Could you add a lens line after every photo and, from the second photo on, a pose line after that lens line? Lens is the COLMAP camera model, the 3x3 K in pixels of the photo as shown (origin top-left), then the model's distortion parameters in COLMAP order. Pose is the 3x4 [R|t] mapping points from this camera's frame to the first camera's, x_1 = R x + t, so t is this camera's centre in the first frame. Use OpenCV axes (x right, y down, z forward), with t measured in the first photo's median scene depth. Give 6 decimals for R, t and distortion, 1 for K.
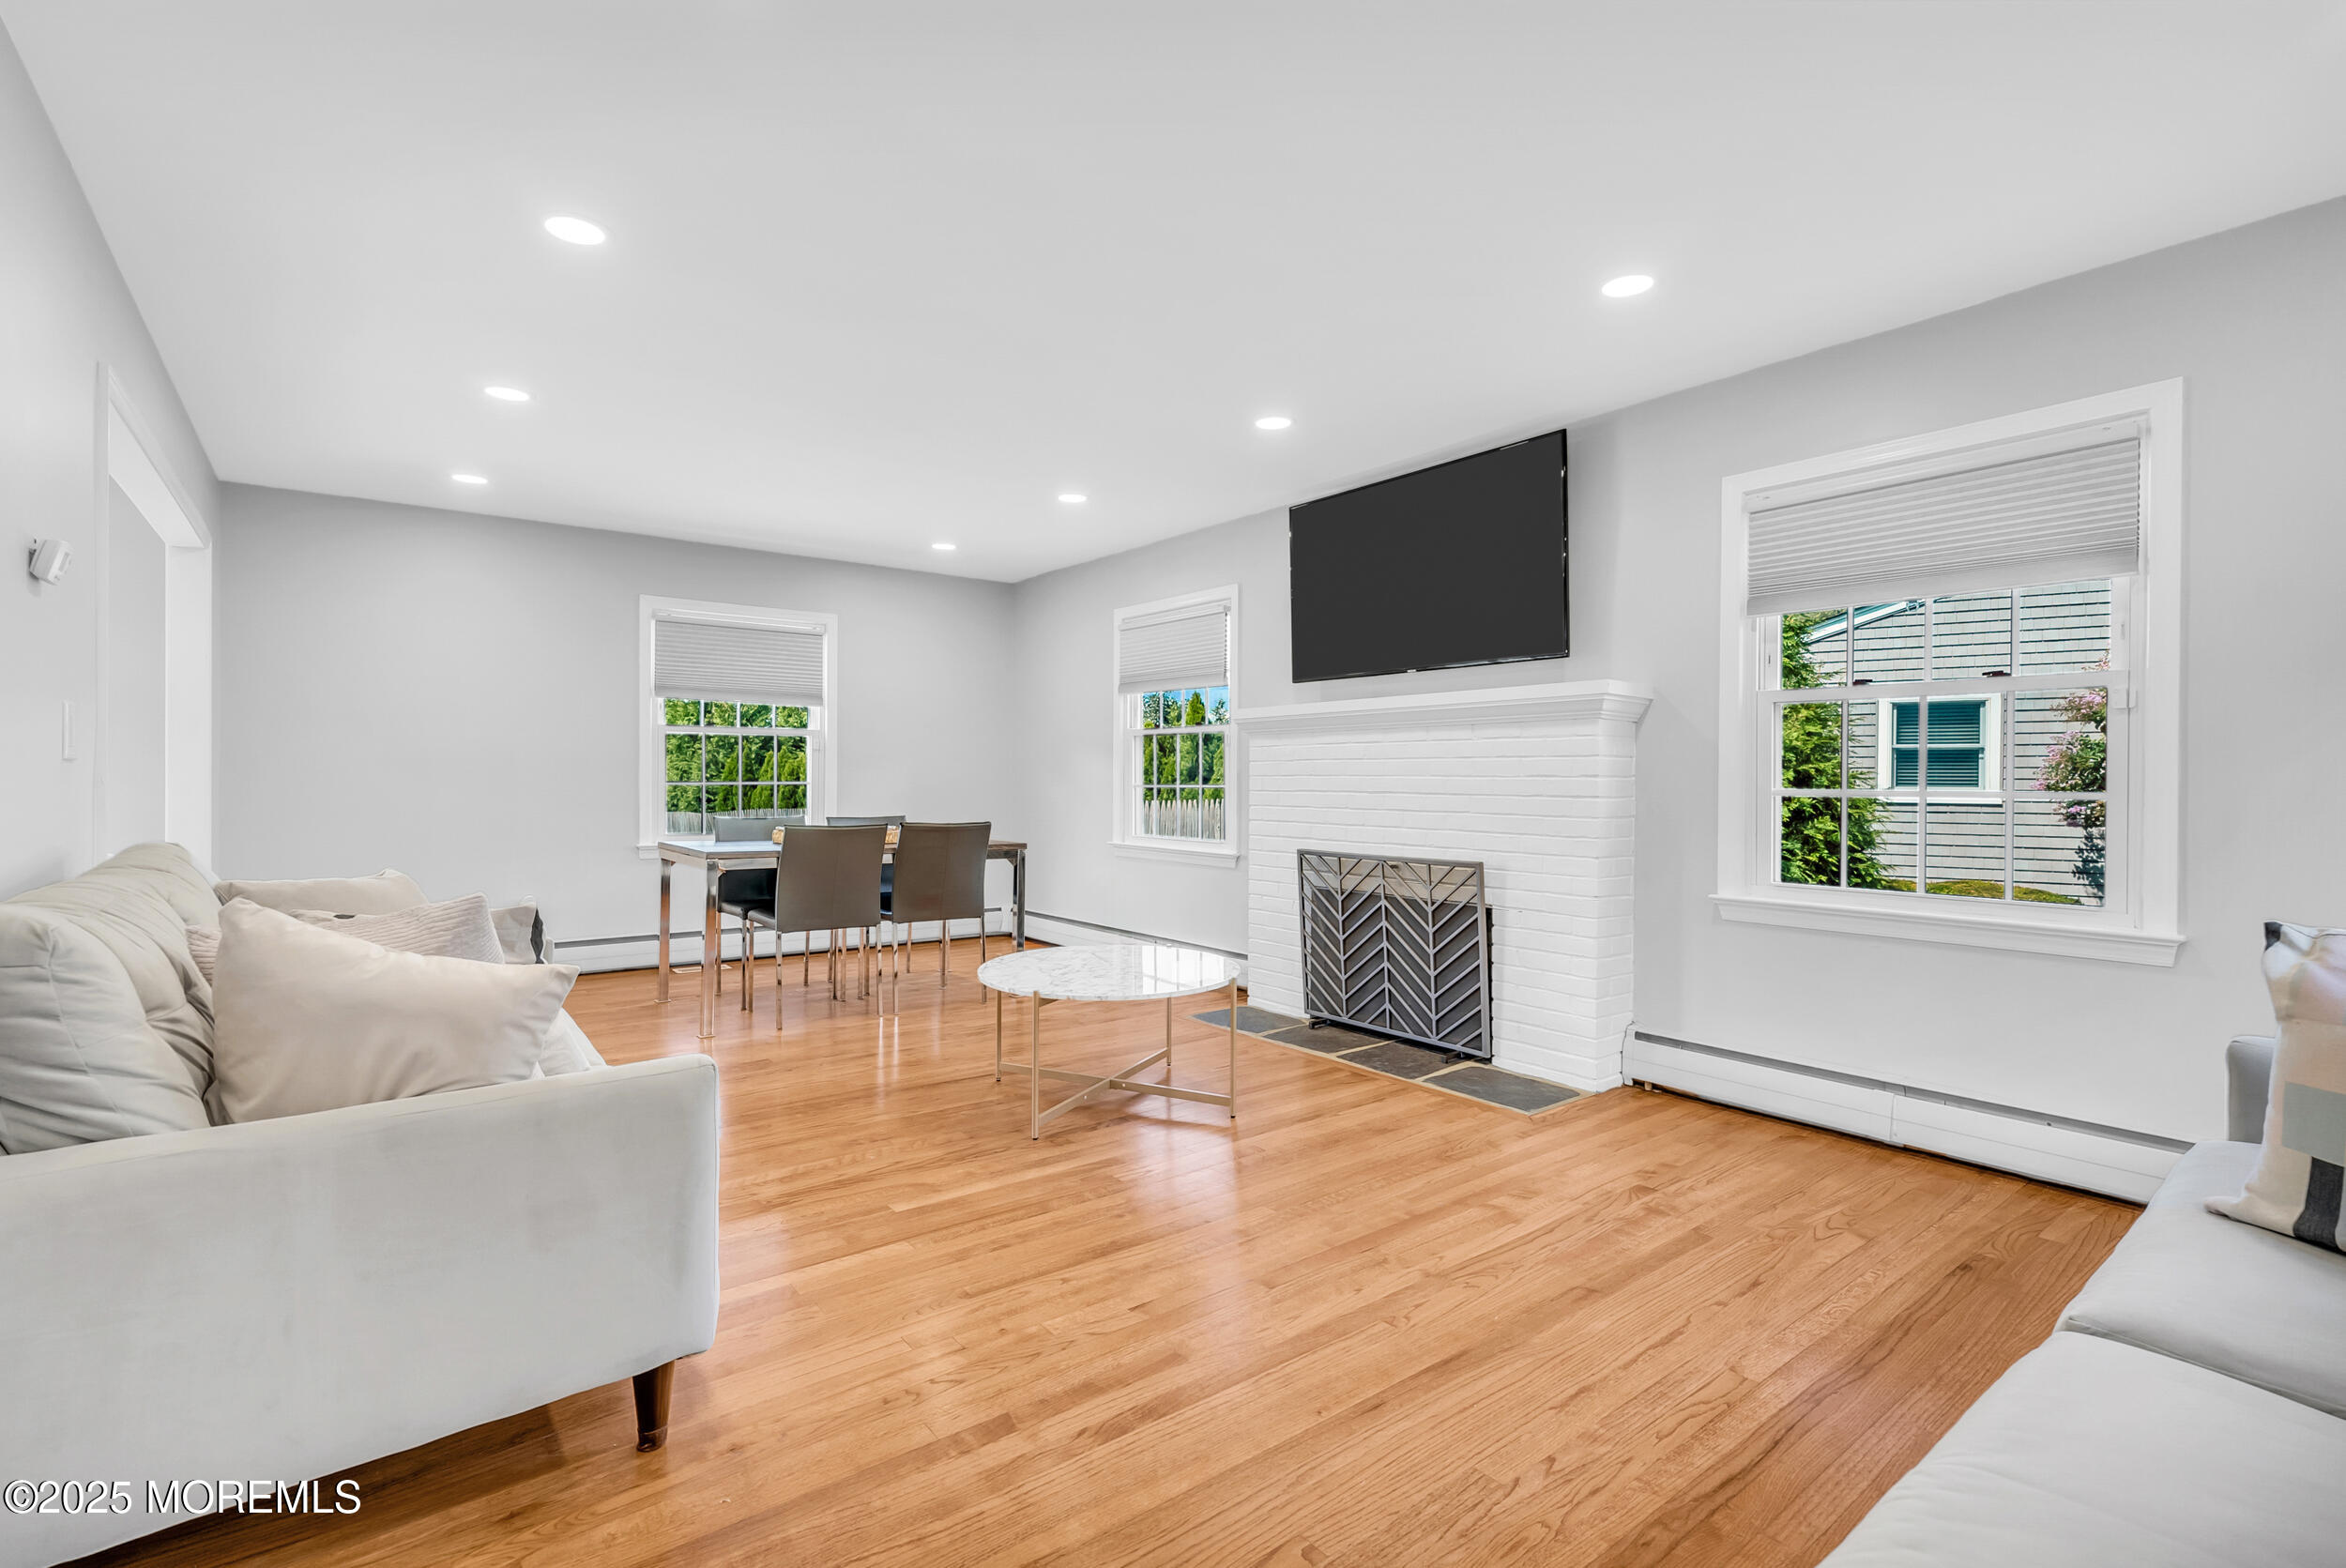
lens RADIAL K [[1064.4, 0, 1166.8], [0, 1064.4, 770.5], [0, 0, 1]] dist [-0.002203, 0.000119]
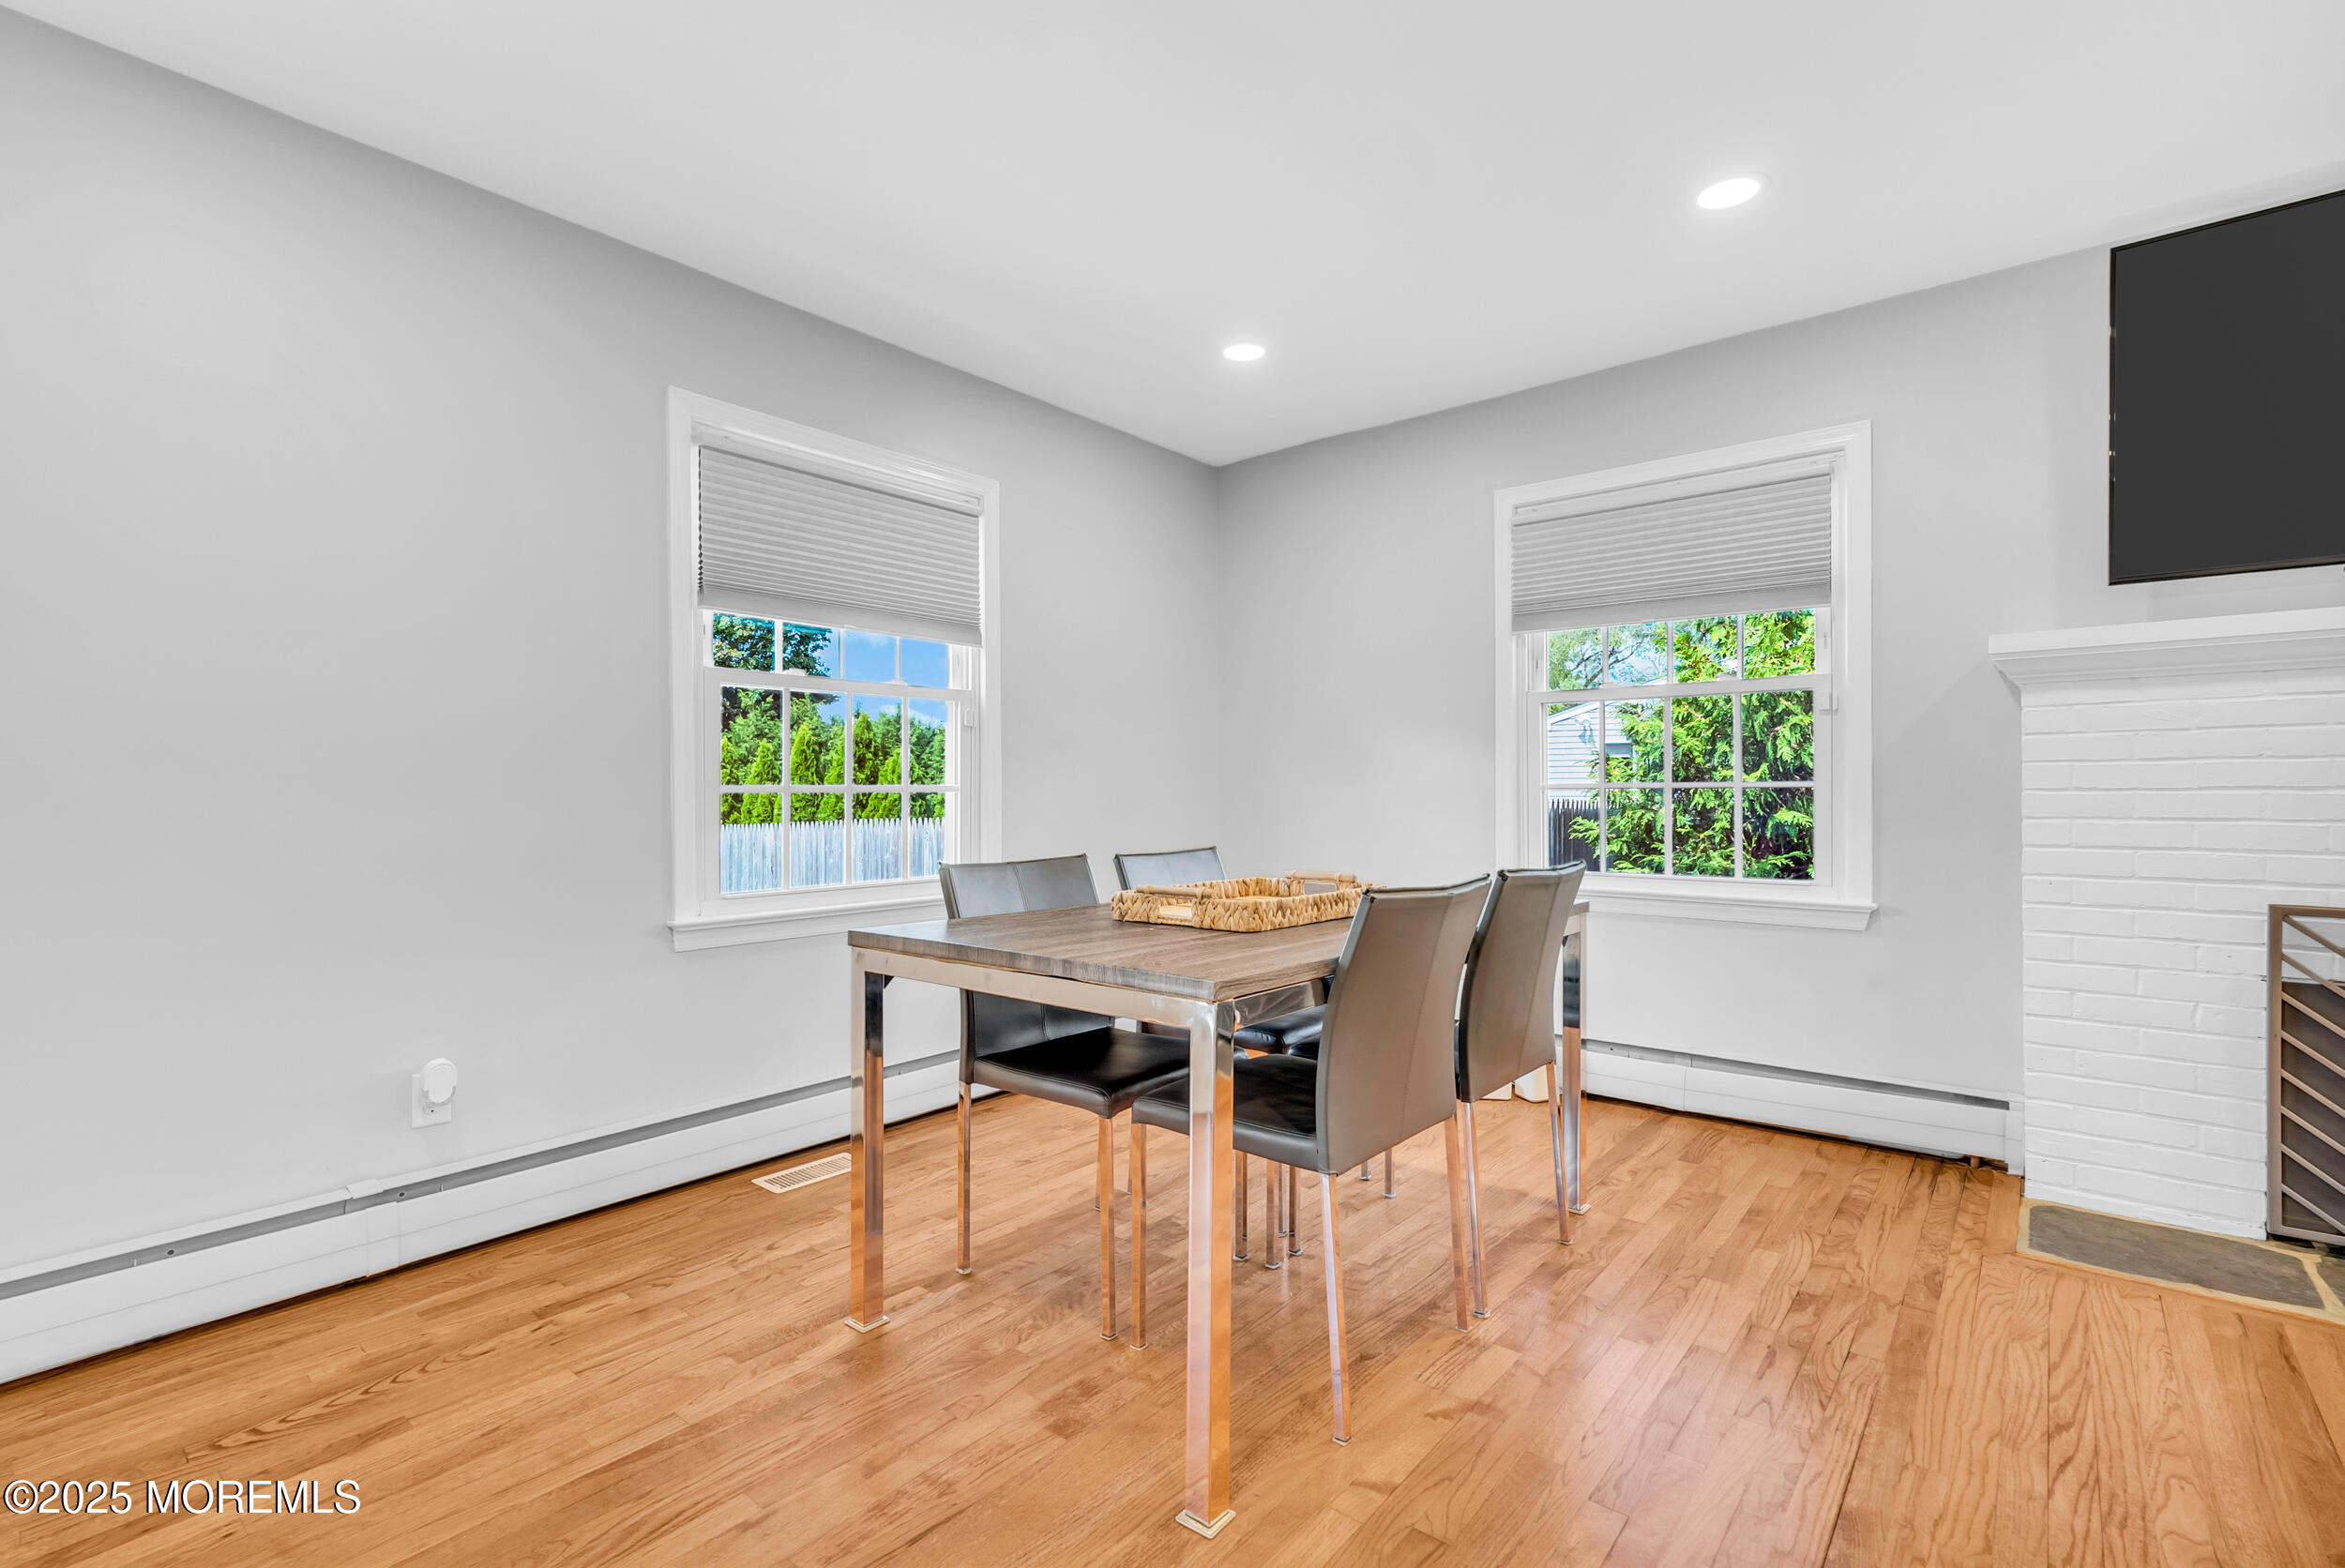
lens RADIAL K [[1053.4, 0, 1172.2], [0, 1053.4, 775.4], [0, 0, 1]] dist [0.001621, 0.000151]
pose [[0.975137, -0.009801, 0.221388, -0.348334], [0.008514, 0.999941, 0.006766, 0.003296], [-0.221441, -0.004713, 0.975162, 0.454997]]
